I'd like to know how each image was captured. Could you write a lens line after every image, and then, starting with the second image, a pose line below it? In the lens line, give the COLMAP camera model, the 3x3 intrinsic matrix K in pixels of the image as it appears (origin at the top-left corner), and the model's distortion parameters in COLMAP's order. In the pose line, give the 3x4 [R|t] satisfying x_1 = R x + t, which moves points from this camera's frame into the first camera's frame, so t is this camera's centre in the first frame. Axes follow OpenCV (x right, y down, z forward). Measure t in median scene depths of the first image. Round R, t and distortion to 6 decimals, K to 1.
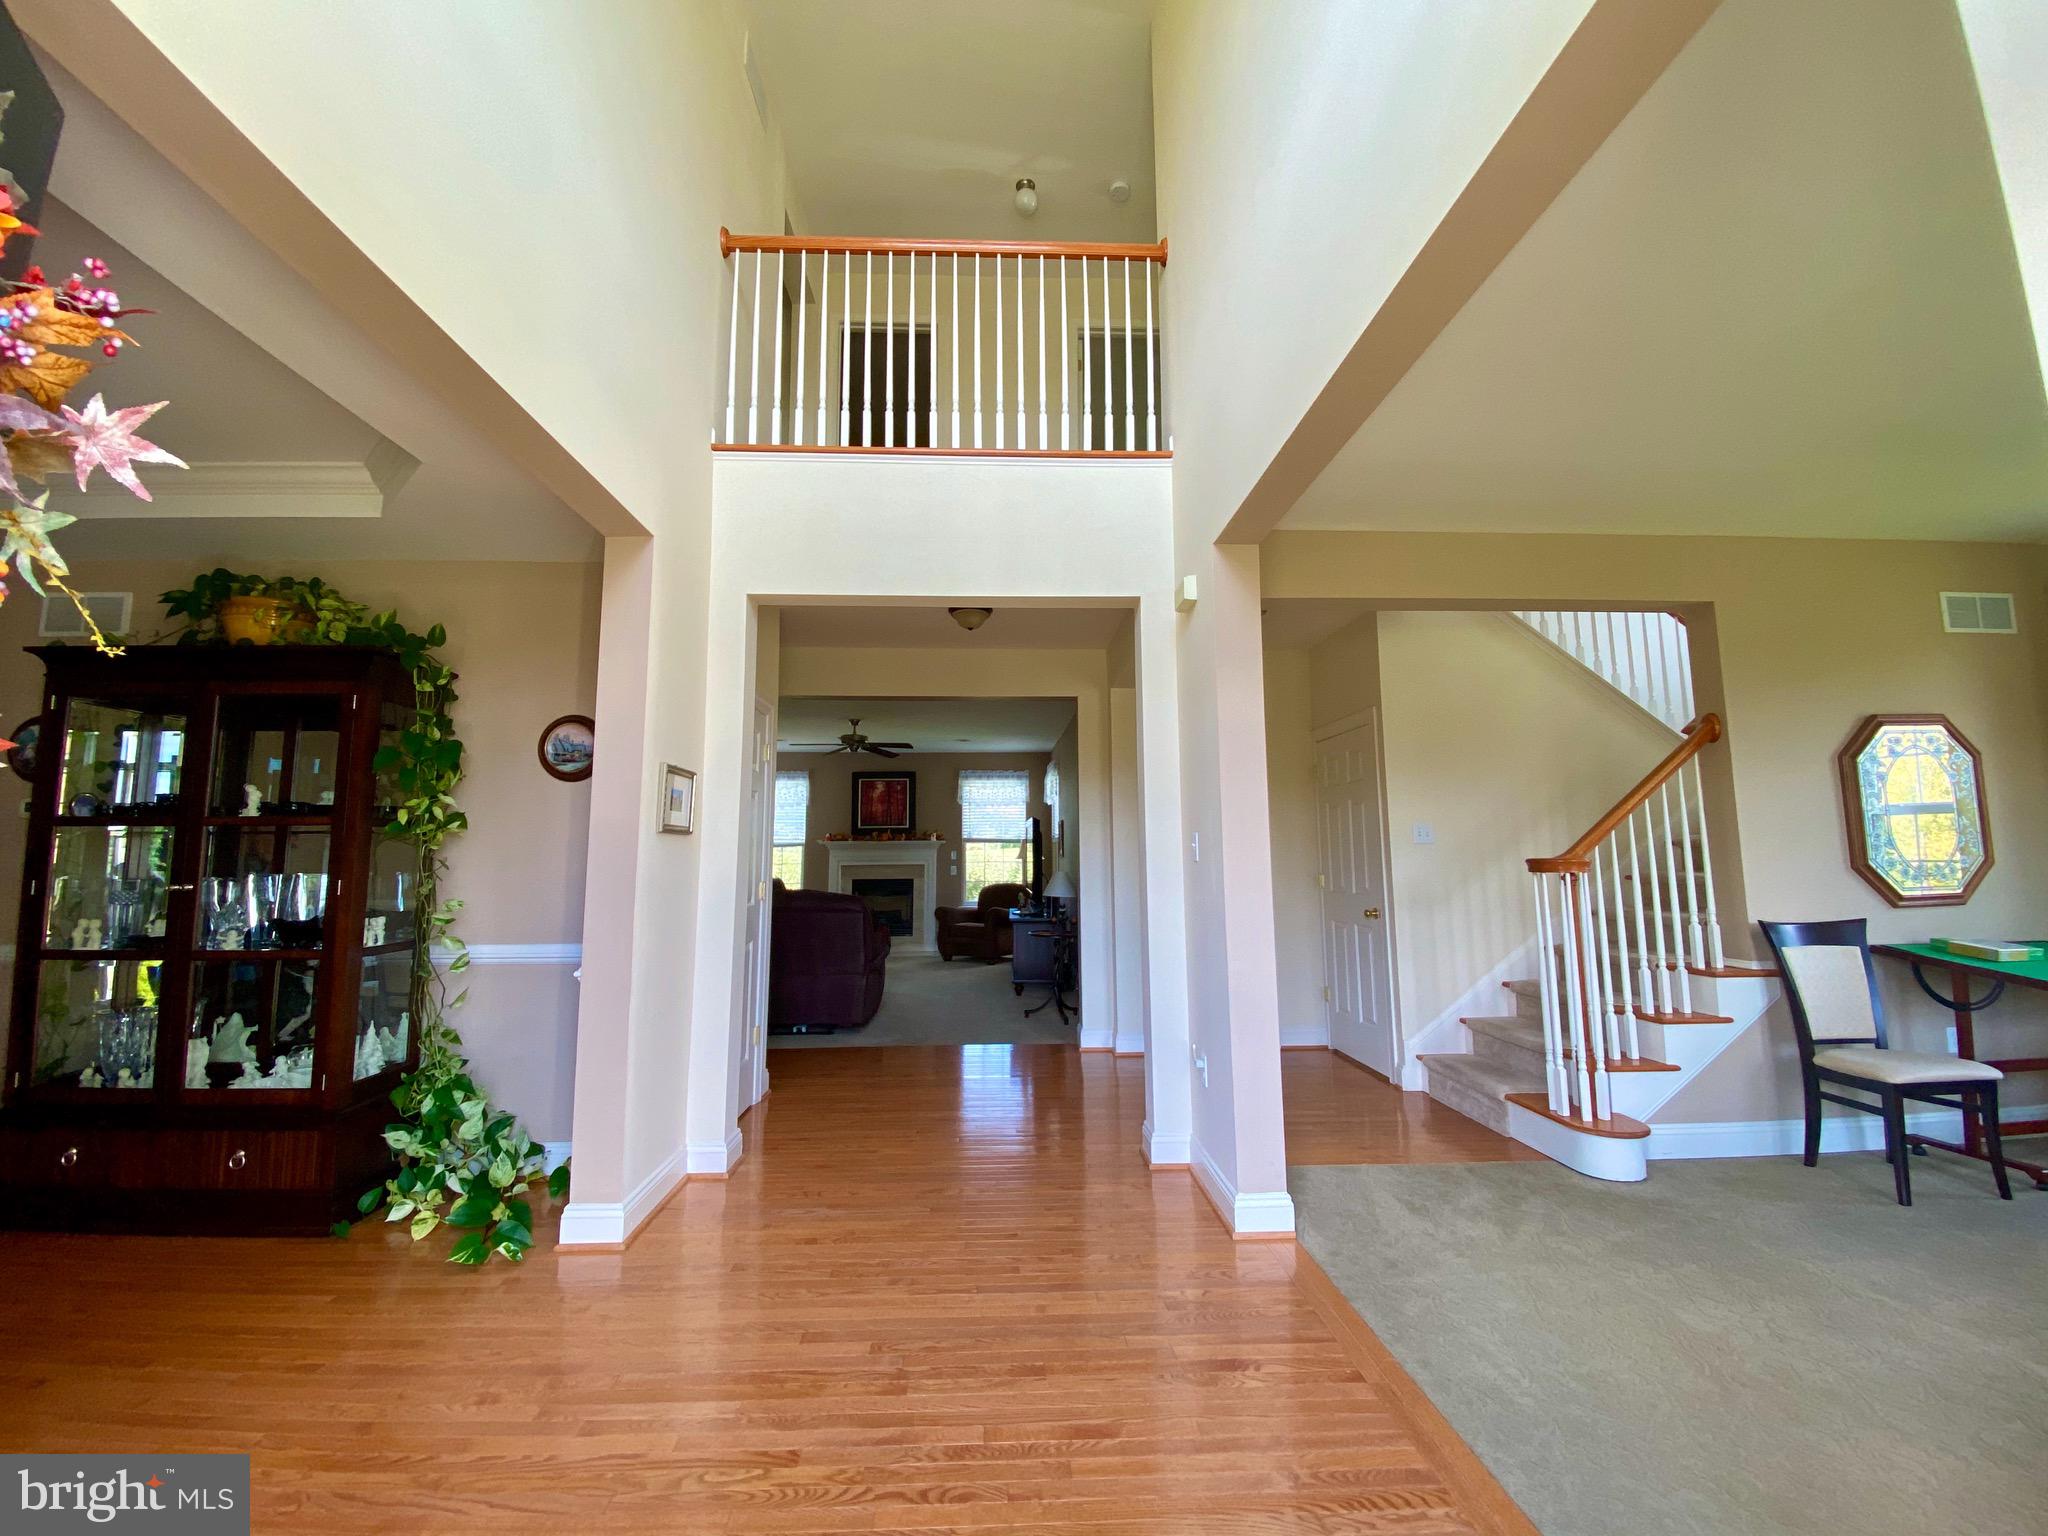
lens RADIAL K [[830.5, 0, 1016.3], [0, 830.5, 764.8], [0, 0, 1]] dist [0.000046, -0.001618]
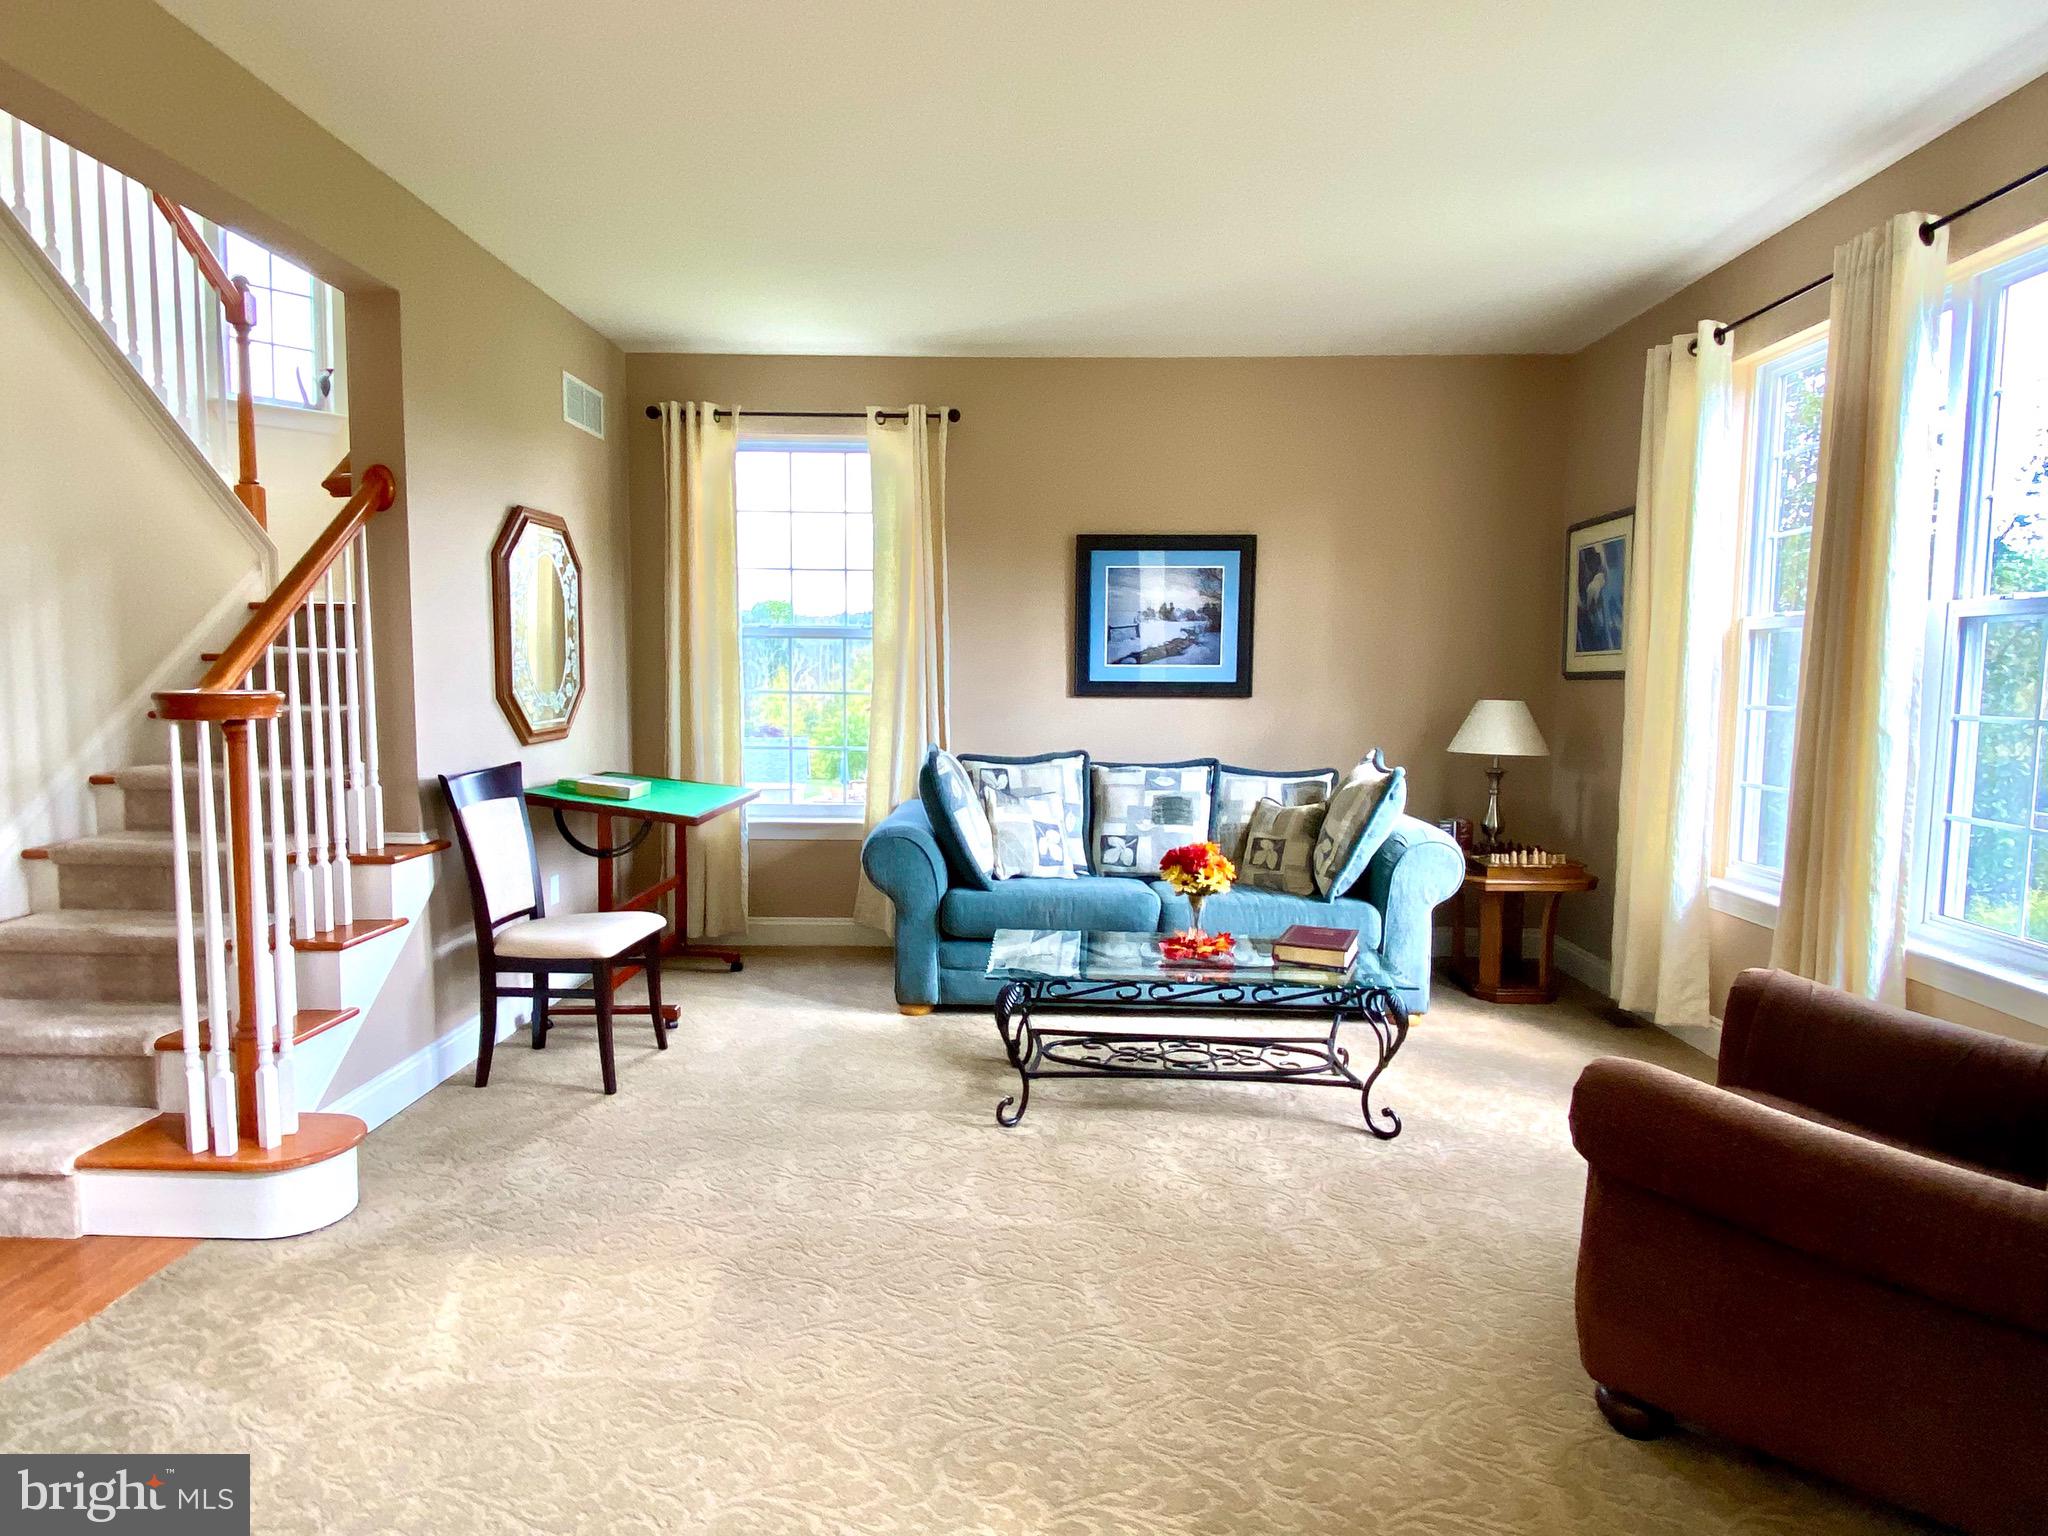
lens RADIAL K [[1145.1, 0, 1022.3], [0, 1145.1, 759.3], [0, 0, 1]] dist [-0.001922, 0.000666]
pose [[0.074582, -0.068619, 0.994851, -0.038652], [-0.119126, 0.989873, 0.077207, 0.040096], [-0.990074, -0.124270, 0.065652, 0.447738]]
